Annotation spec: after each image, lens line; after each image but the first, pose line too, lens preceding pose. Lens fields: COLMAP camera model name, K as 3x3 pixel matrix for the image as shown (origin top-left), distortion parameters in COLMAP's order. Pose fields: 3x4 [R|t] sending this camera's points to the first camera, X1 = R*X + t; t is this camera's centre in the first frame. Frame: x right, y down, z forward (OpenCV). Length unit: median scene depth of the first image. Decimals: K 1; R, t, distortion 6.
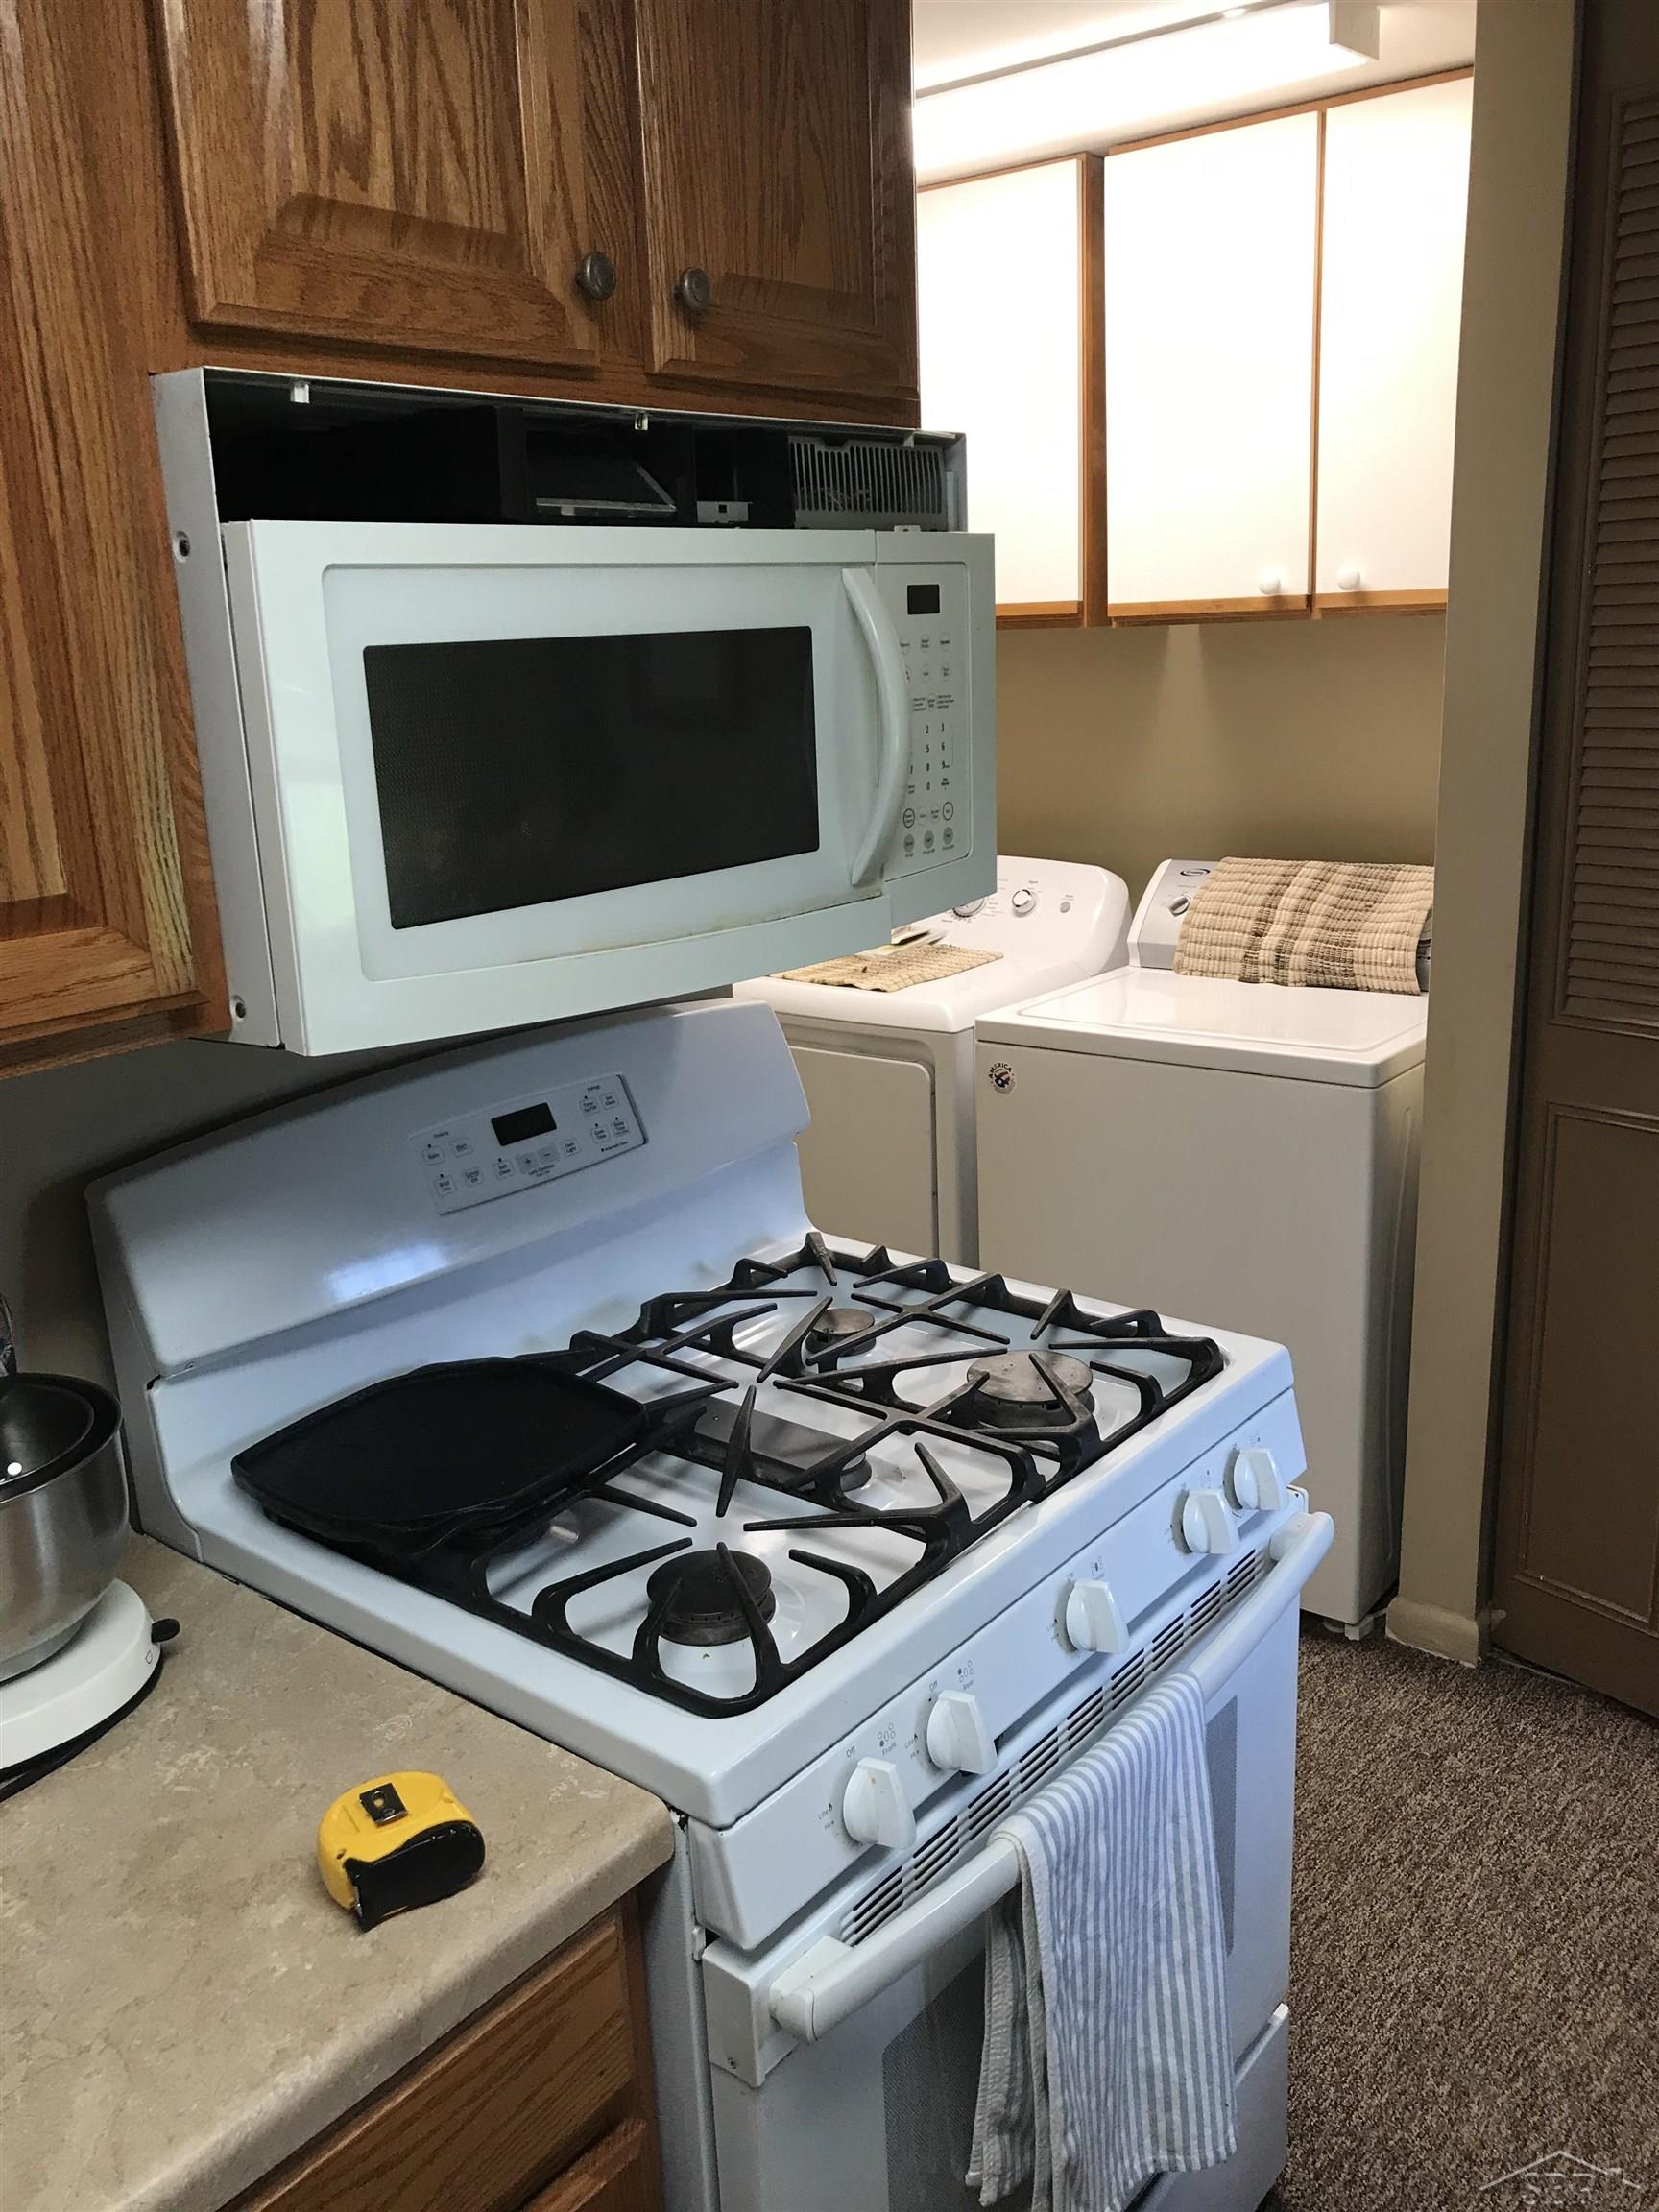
lens RADIAL K [[1808.9, 0, 829.5], [0, 1808.9, 1106.0], [0, 0, 1]] dist [0.035736, -0.147002]
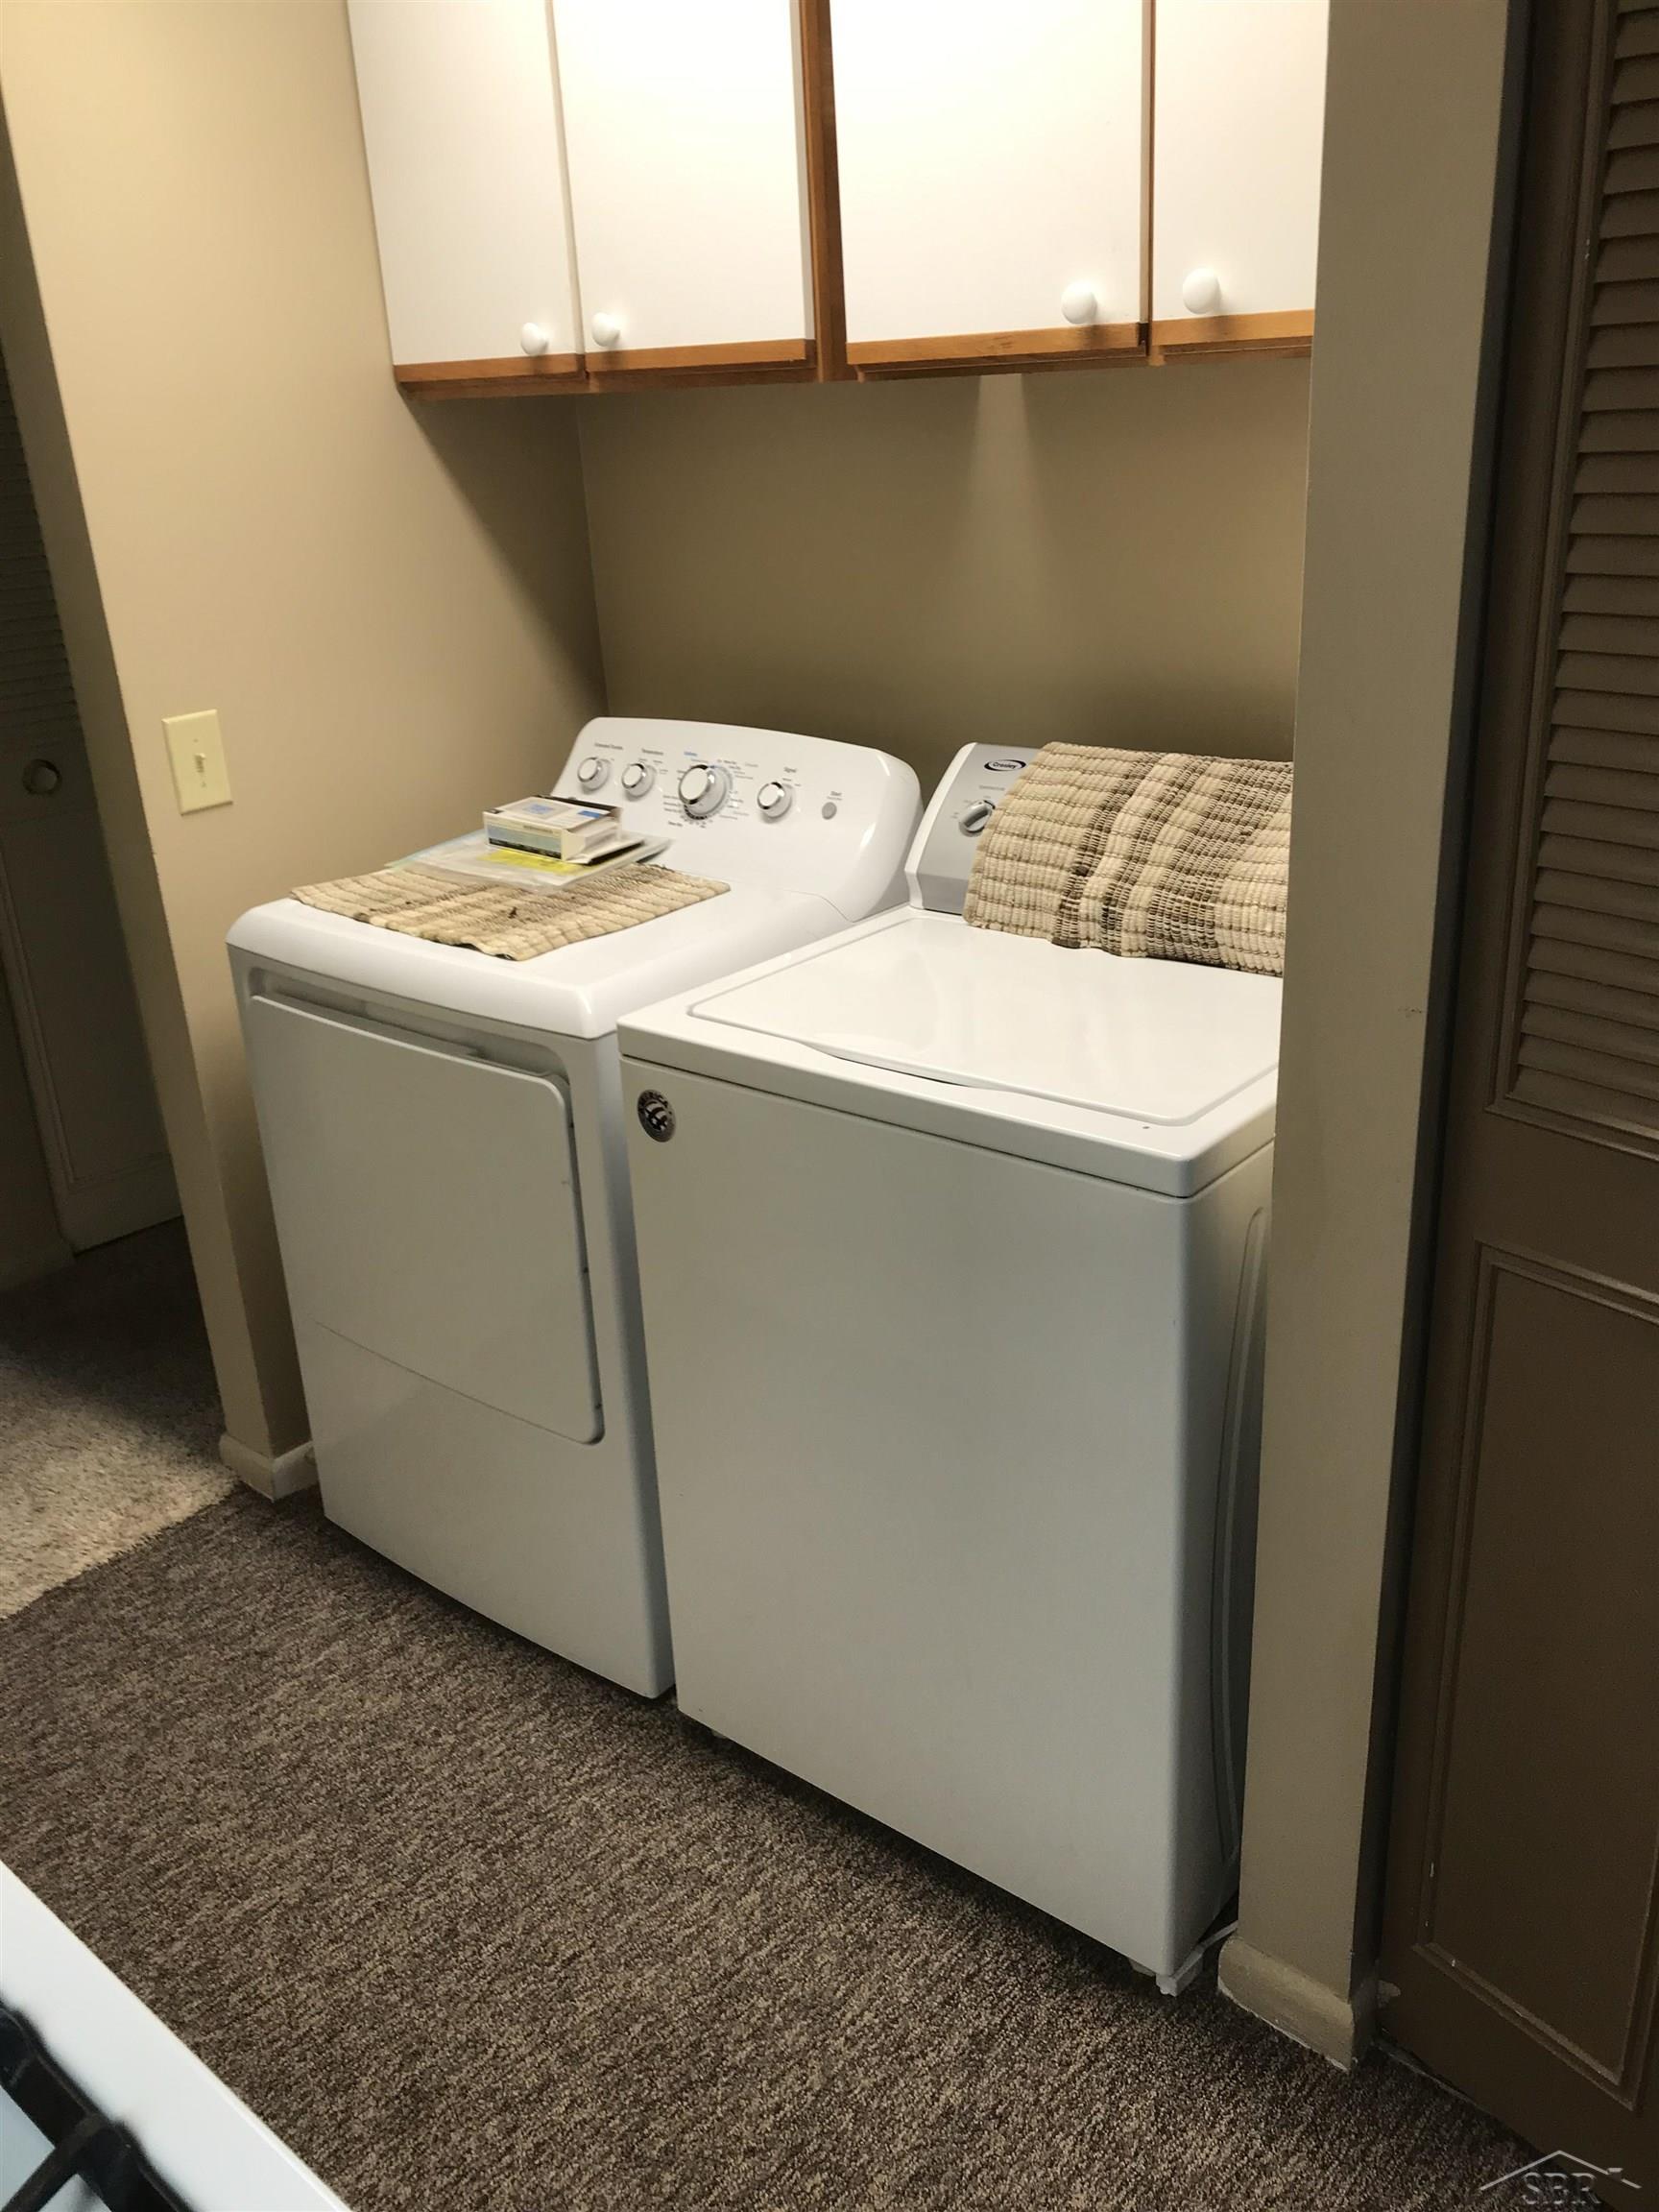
lens RADIAL K [[1811.6, 0, 829.5], [0, 1811.6, 1106.0], [0, 0, 1]] dist [0.029632, -0.013985]
pose [[0.999661, -0.000957, -0.026022, 0.165100], [0.004193, 0.992197, 0.124610, -0.094143], [0.025700, -0.124677, 0.991865, 0.344036]]
